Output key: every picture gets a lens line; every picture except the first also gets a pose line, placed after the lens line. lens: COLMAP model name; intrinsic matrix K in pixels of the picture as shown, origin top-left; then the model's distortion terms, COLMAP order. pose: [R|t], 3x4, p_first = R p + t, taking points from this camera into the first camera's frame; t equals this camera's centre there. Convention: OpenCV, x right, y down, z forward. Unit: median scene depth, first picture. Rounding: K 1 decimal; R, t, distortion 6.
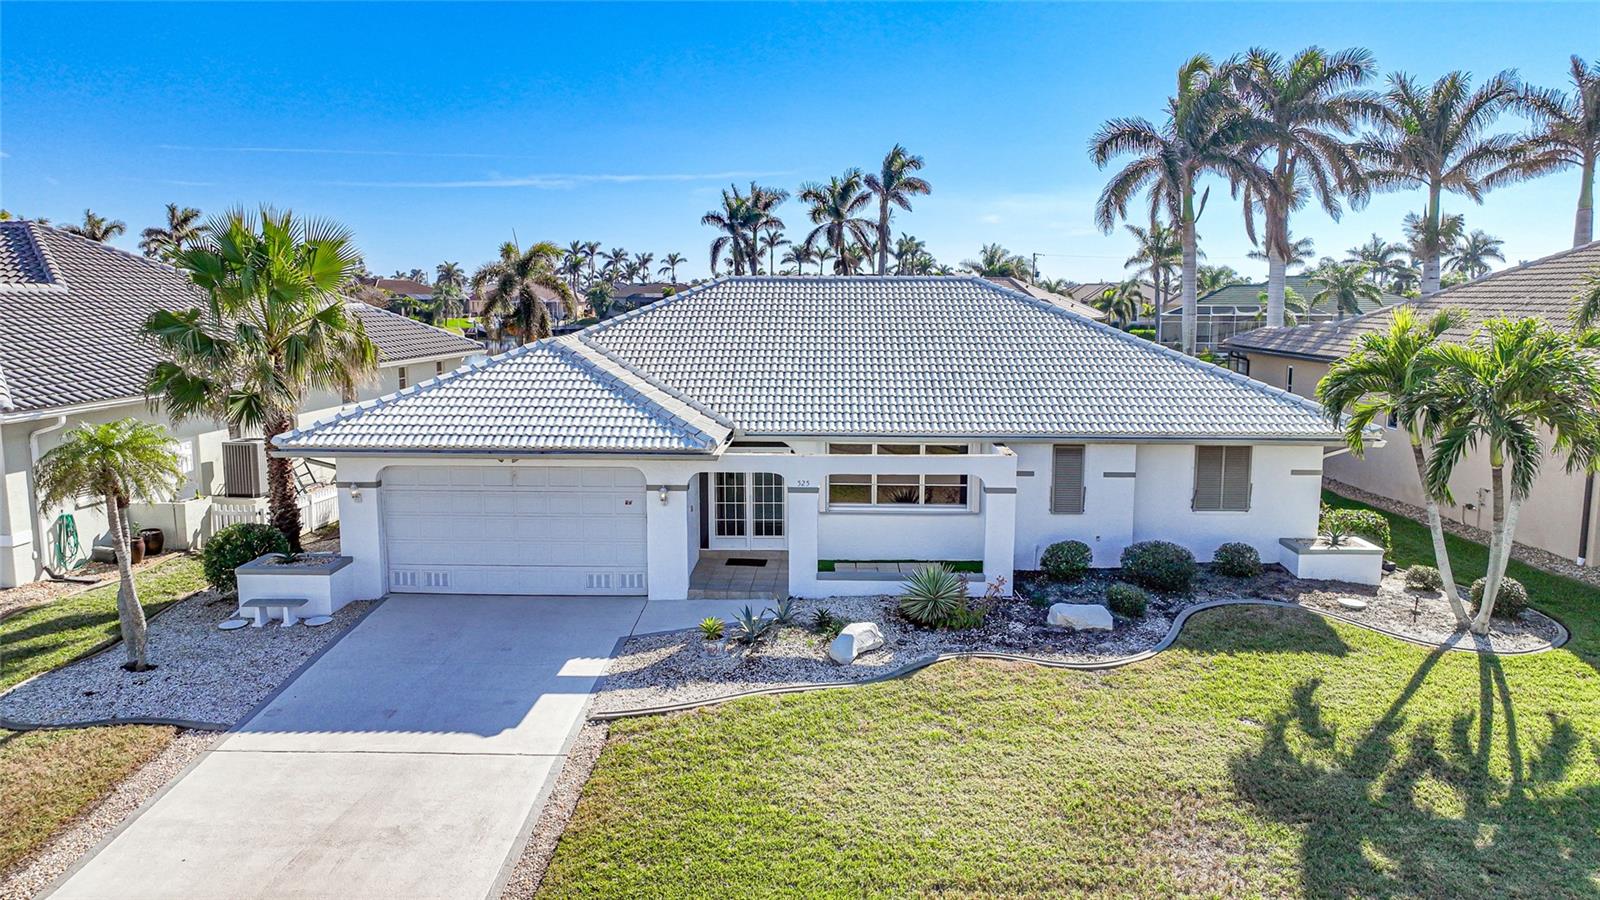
lens RADIAL K [[1125.6, 0, 800.3], [0, 1125.6, 449.9], [0, 0, 1]] dist [-0.002801, 0.019682]
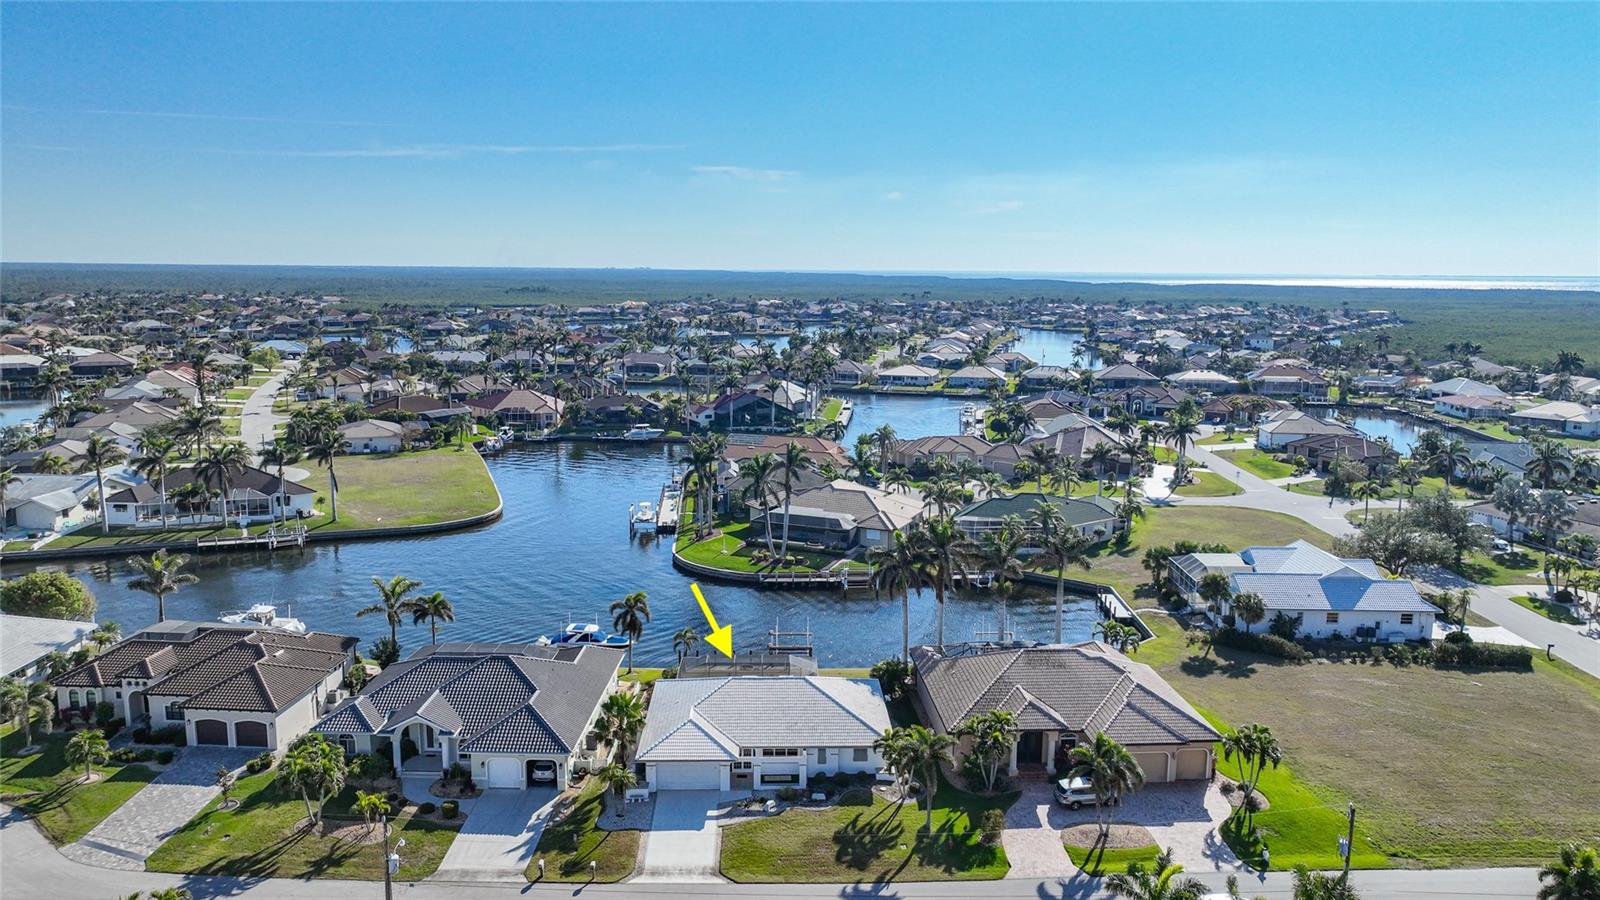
lens RADIAL K [[1125.6, 0, 798.5], [0, 1125.6, 446.8], [0, 0, 1]] dist [-0.002801, 0.019682]
pose [[0.997572, -0.004453, 0.069506, -0.142092], [0.003191, 0.999828, 0.018259, -1.348572], [-0.069576, -0.017993, 0.997414, -3.506894]]
